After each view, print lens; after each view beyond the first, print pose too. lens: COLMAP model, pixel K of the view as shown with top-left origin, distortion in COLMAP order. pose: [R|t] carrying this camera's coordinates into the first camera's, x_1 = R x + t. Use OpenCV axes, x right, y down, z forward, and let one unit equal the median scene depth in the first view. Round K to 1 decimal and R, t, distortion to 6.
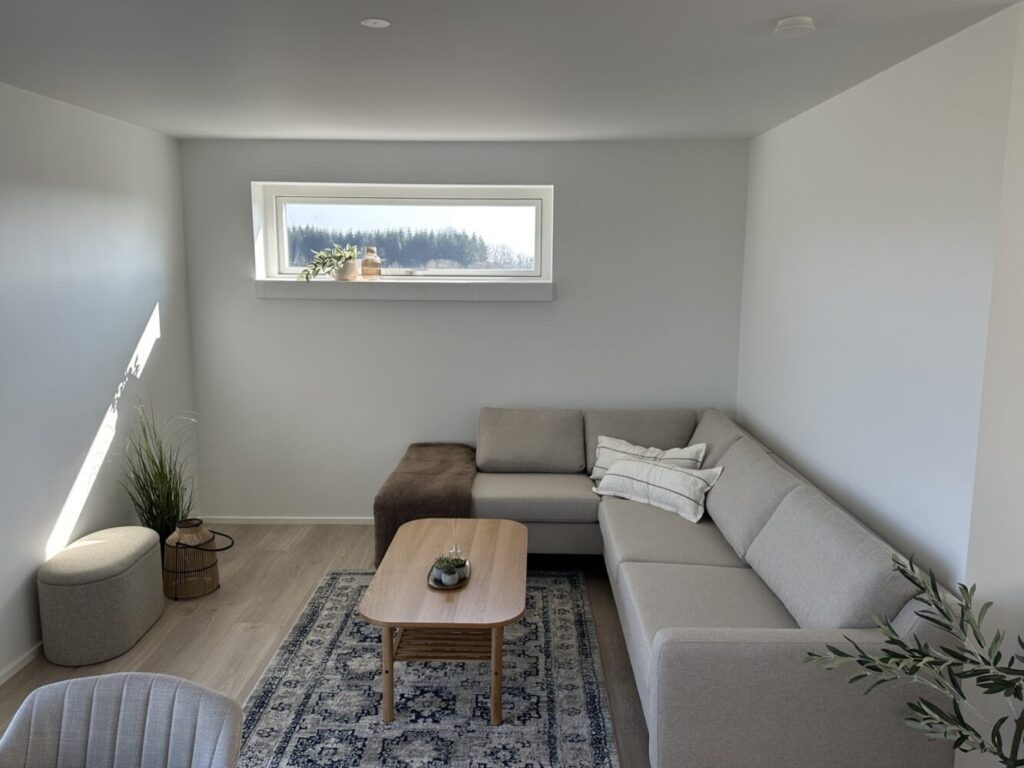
lens RADIAL K [[797.0, 0, 512.0], [0, 797.0, 384.0], [0, 0, 1]] dist [0.204106, -0.417037]
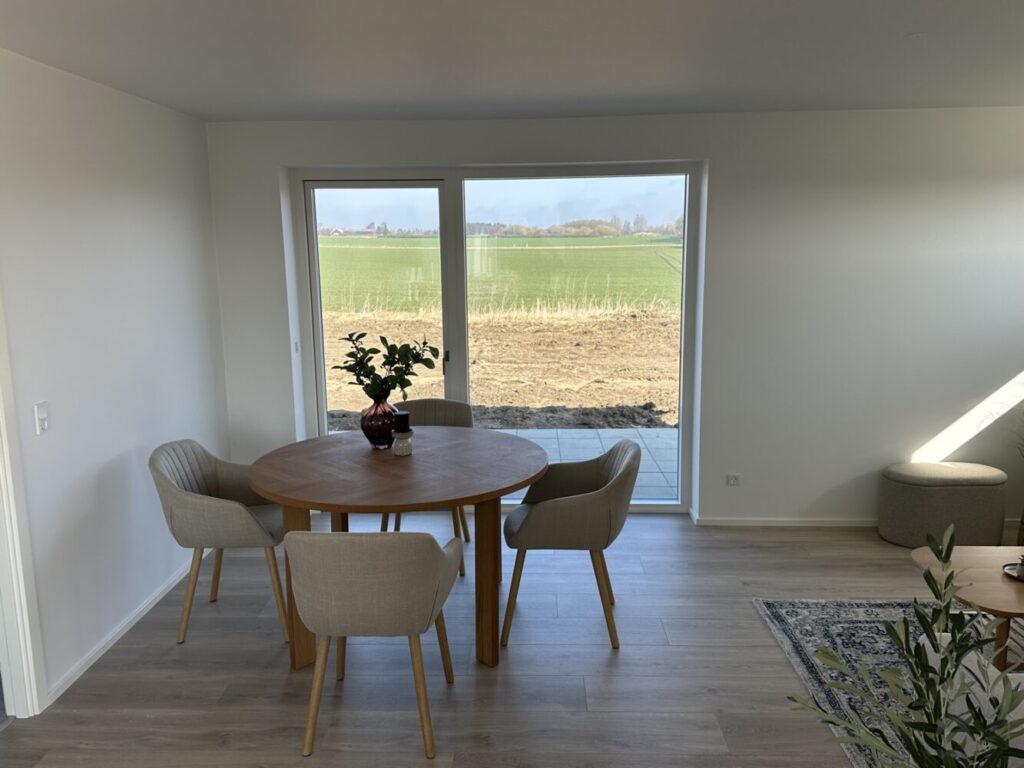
lens RADIAL K [[797.0, 0, 512.0], [0, 797.0, 384.0], [0, 0, 1]] dist [0.204106, -0.417037]
pose [[0.008983, 0.169588, -0.985474, 0.612661], [-0.147171, 0.975006, 0.166445, -0.032770], [0.989070, 0.143538, 0.033717, 0.249323]]
